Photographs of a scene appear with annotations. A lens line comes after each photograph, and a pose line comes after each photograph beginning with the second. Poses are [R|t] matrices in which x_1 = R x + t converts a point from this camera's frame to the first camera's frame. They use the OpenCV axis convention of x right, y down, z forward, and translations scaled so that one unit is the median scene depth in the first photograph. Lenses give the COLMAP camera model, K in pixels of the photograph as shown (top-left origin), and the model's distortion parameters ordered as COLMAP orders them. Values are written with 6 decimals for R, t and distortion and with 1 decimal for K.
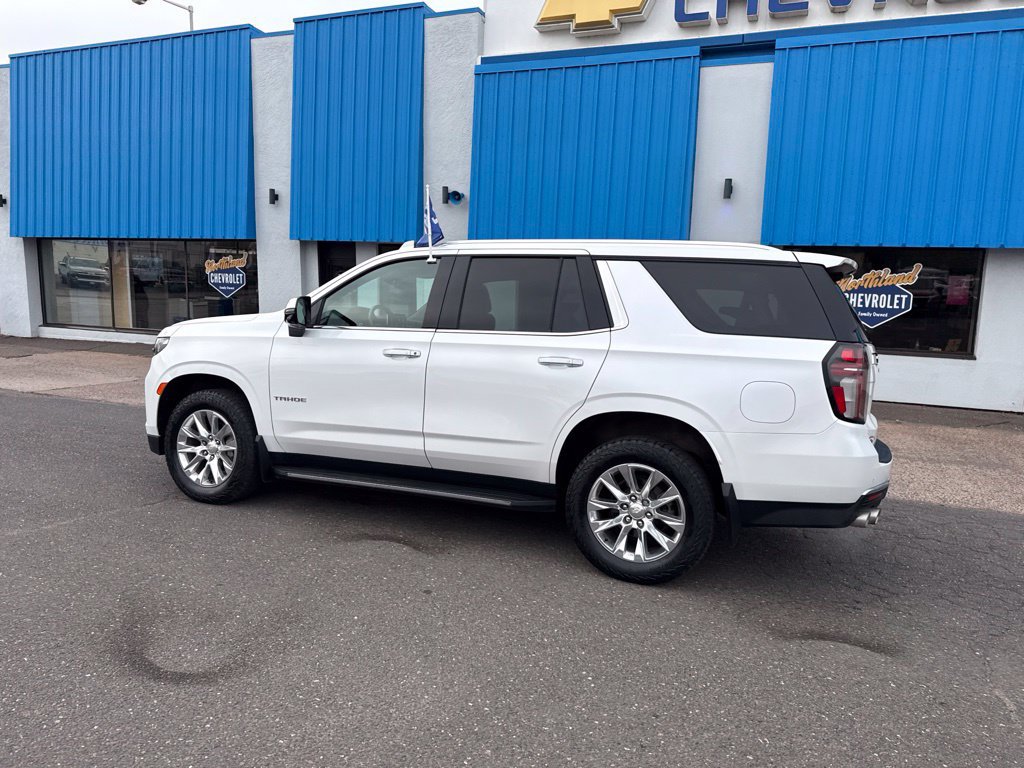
lens RADIAL K [[721.7, 0, 507.3], [0, 721.7, 375.7], [0, 0, 1]] dist [0.039246, -0.046087]
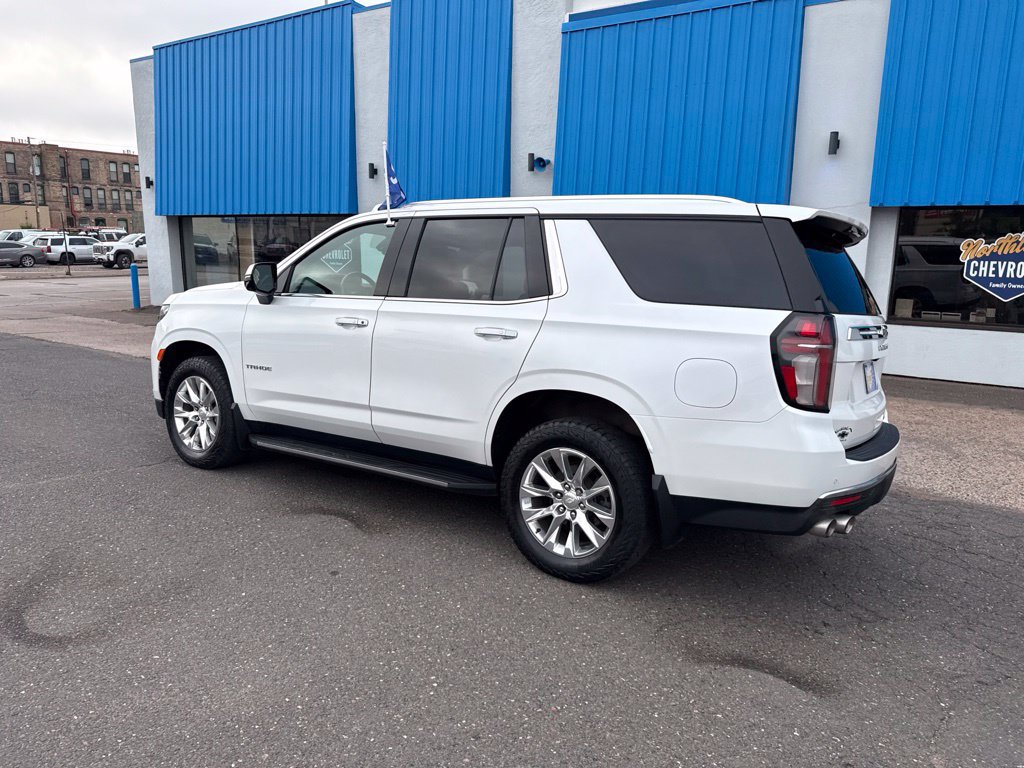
lens RADIAL K [[721.7, 0, 505.1], [0, 721.7, 376.8], [0, 0, 1]] dist [0.039246, -0.046087]
pose [[0.979384, 0.025259, -0.200420, 0.257846], [-0.017856, 0.999093, 0.038658, 0.000851], [0.201215, -0.034282, 0.978947, 0.107796]]
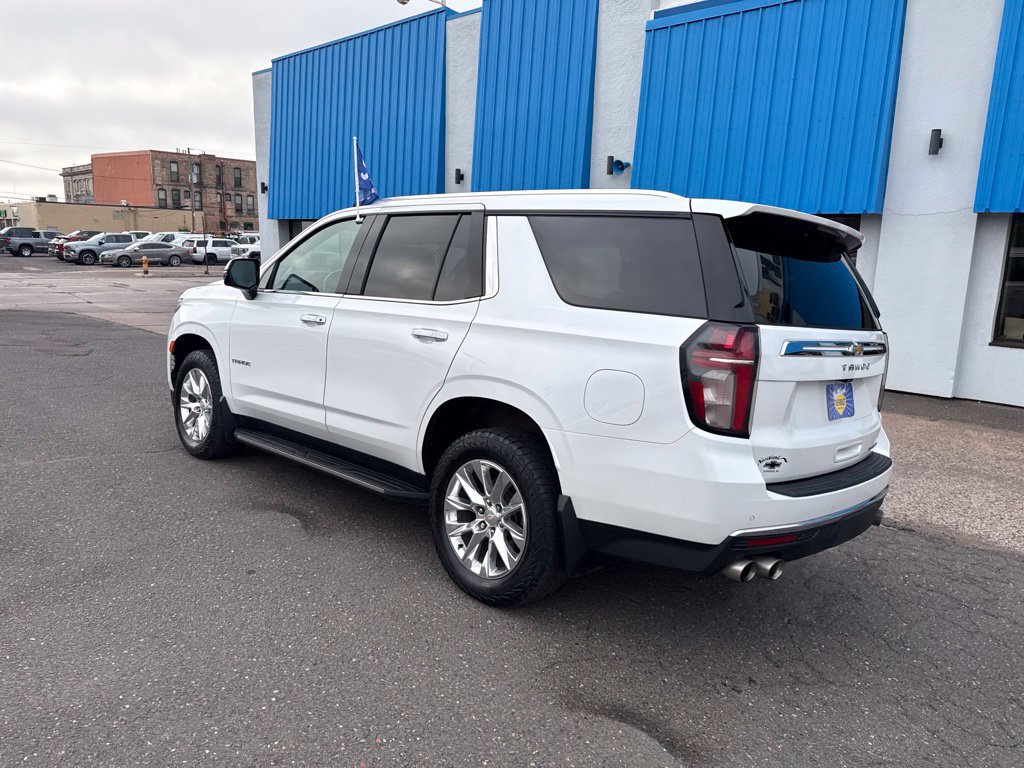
lens RADIAL K [[721.7, 0, 503.2], [0, 721.7, 381.8], [0, 0, 1]] dist [0.039246, -0.046087]
pose [[0.930418, 0.068816, -0.359982, 0.451384], [-0.057856, 0.997477, 0.041147, -0.003090], [0.361905, -0.017457, 0.932051, 0.218060]]
